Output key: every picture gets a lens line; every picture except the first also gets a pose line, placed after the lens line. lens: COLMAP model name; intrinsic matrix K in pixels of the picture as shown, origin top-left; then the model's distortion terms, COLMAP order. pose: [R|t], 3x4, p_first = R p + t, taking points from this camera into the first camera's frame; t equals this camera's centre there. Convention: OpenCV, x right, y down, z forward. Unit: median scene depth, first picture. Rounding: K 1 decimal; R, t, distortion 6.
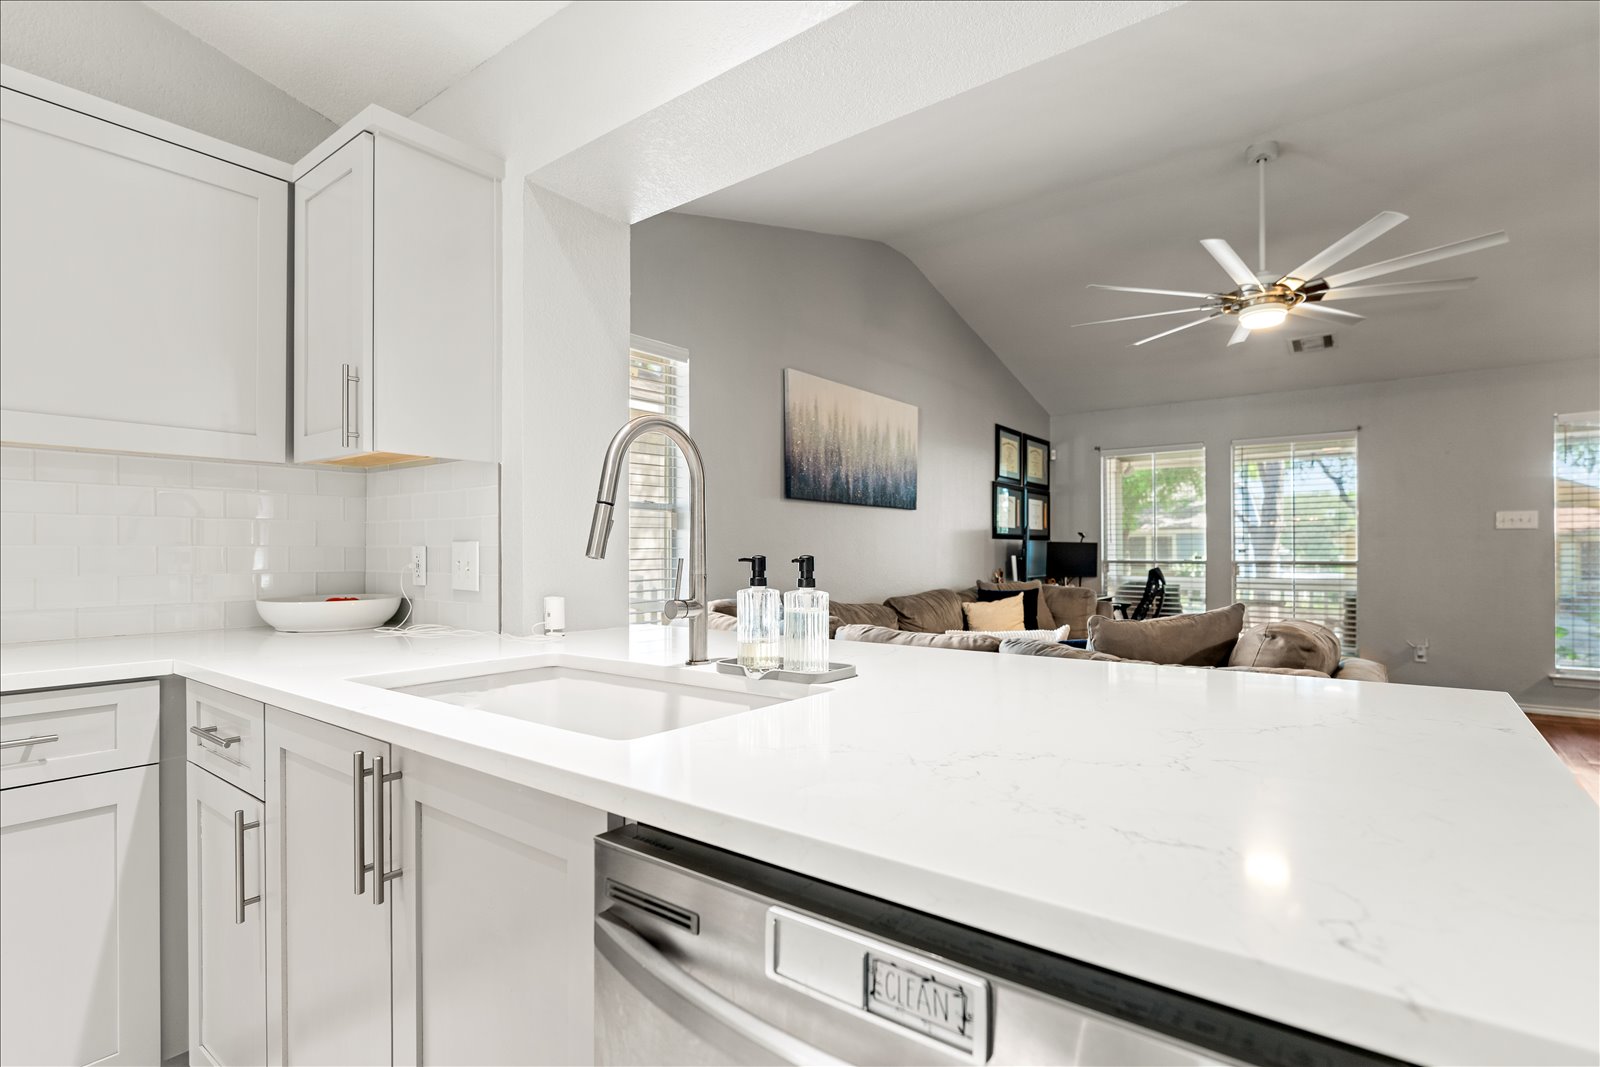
lens RADIAL K [[770.5, 0, 804.8], [0, 770.5, 555.6], [0, 0, 1]] dist [0.000668, 0.000076]
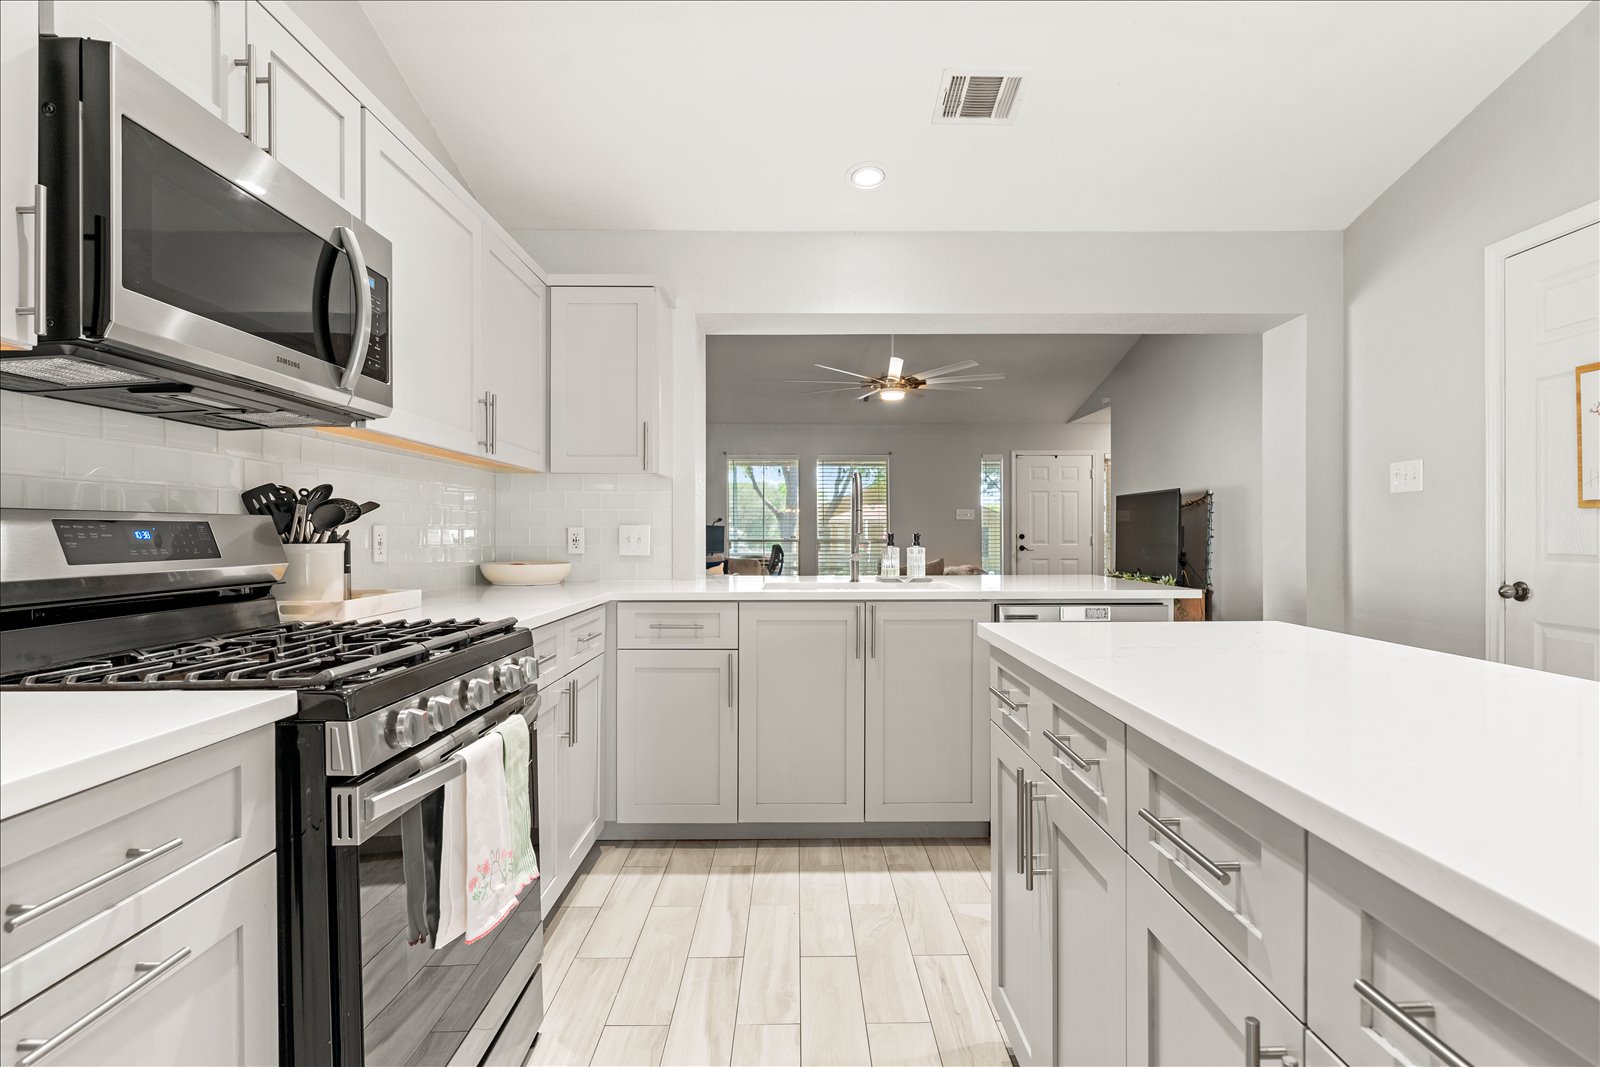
lens RADIAL K [[822.9, 0, 800.0], [0, 822.9, 533.5], [0, 0, 1]] dist [-0.000808, -0.000391]
pose [[0.794699, 0.002235, 0.606999, -0.464806], [0.000716, 0.999989, -0.004620, 0.003037], [-0.607003, 0.004107, 0.794689, -0.216889]]
